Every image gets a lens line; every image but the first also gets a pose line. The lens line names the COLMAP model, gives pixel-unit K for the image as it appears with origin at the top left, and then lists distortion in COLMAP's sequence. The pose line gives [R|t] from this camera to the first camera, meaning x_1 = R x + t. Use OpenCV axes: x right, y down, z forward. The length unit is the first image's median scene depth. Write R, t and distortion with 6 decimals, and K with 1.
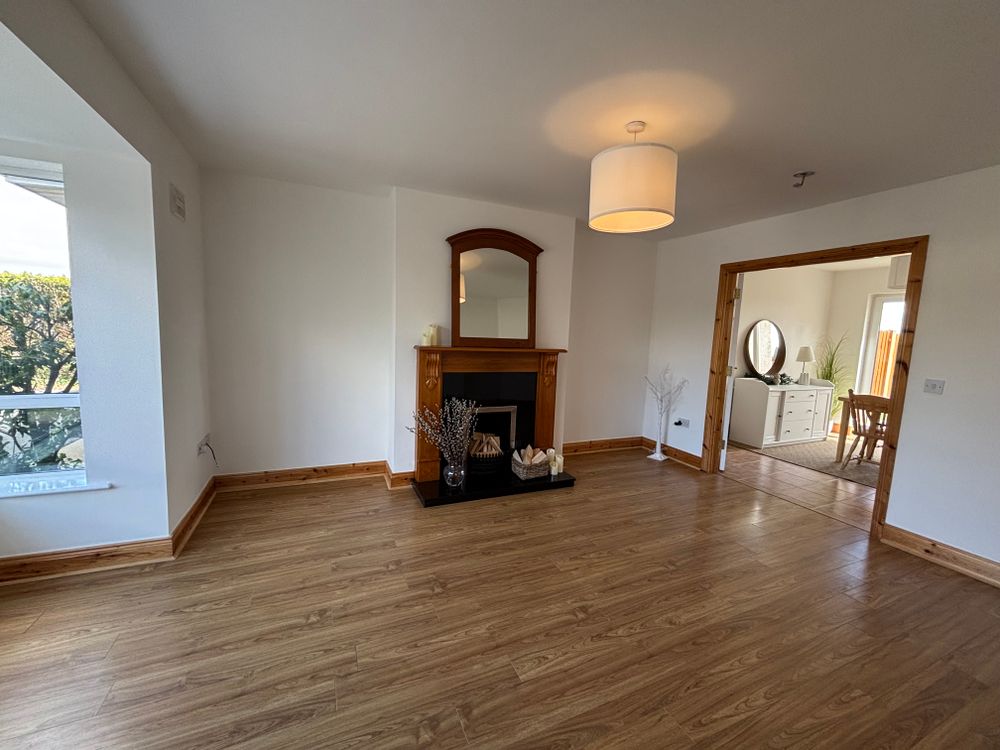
lens RADIAL K [[406.3, 0, 497.2], [0, 406.3, 370.6], [0, 0, 1]] dist [0.002079, -0.000303]
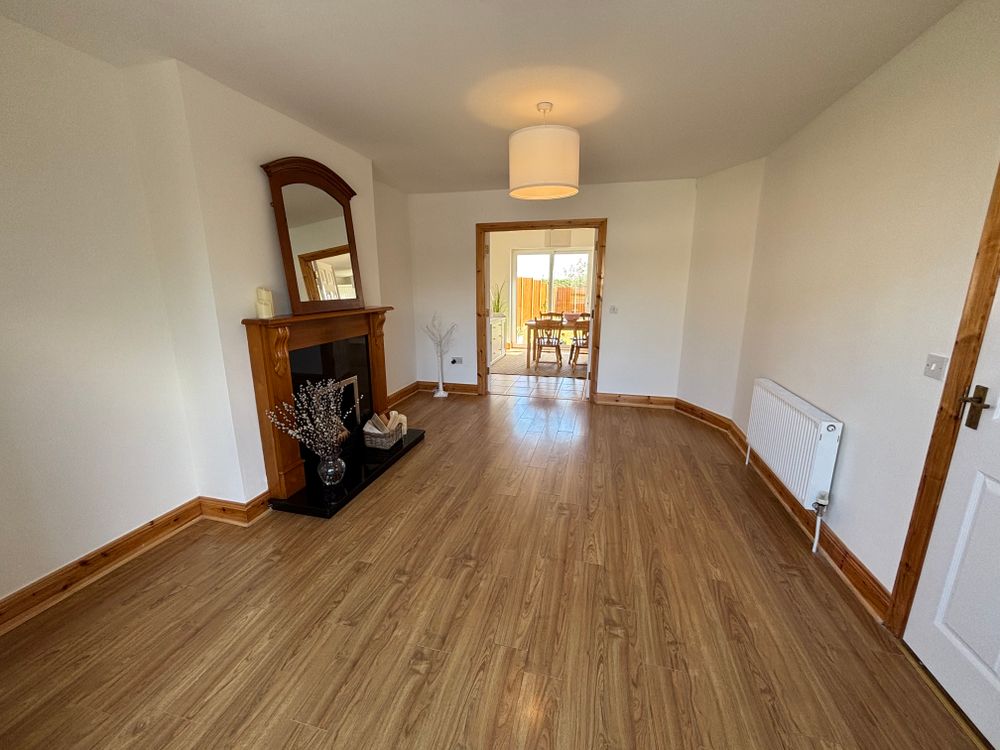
lens RADIAL K [[406.3, 0, 498.8], [0, 406.3, 372.1], [0, 0, 1]] dist [0.002079, -0.000303]
pose [[0.617550, -0.210061, 0.757962, -0.440413], [0.106633, 0.977139, 0.183924, -0.050820], [-0.779269, -0.032759, 0.625832, 0.203311]]
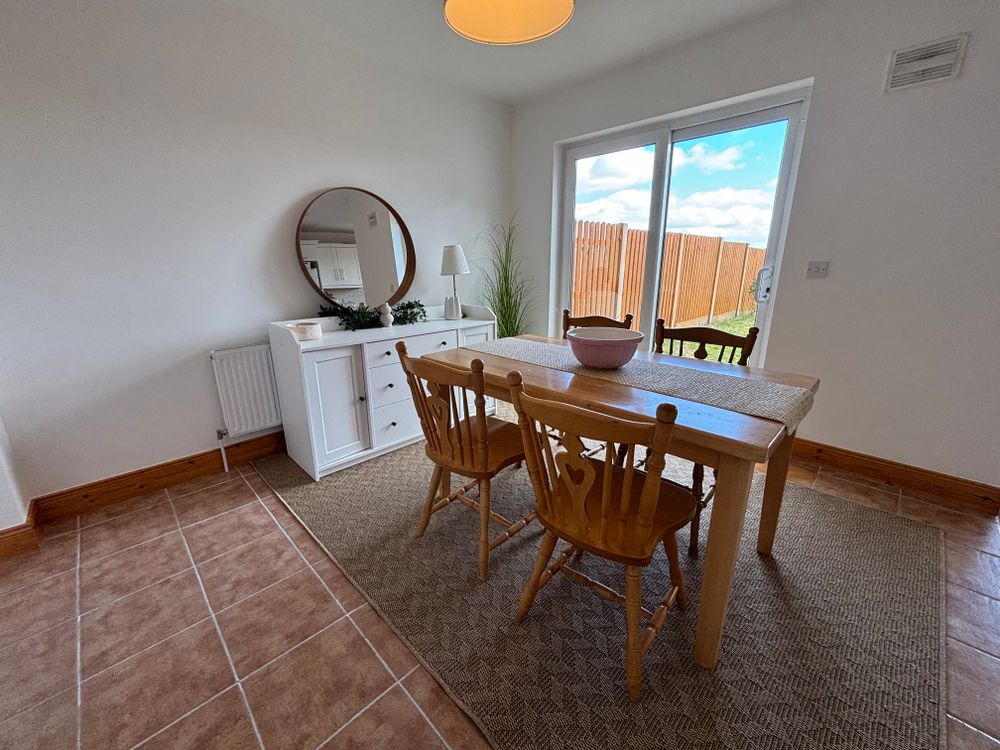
lens RADIAL K [[406.3, 0, 496.2], [0, 406.3, 370.7], [0, 0, 1]] dist [0.002079, -0.000303]
pose [[0.933632, -0.139426, 0.329988, 1.153165], [0.080798, 0.979373, 0.185203, 0.012848], [-0.349003, -0.146249, 0.925639, 0.883882]]
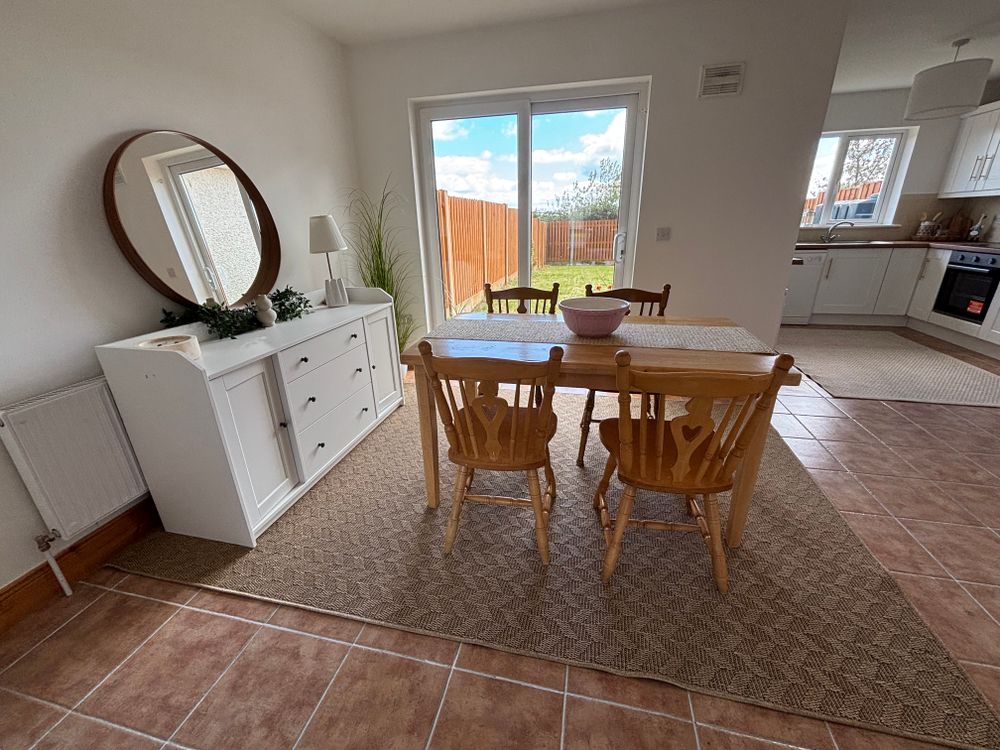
lens RADIAL K [[406.3, 0, 499.2], [0, 406.3, 370.9], [0, 0, 1]] dist [0.002079, -0.000303]
pose [[0.598089, -0.328376, 0.731067, 0.945735], [0.127334, 0.939552, 0.317849, -0.032460], [-0.791249, -0.097013, 0.603749, 1.081608]]
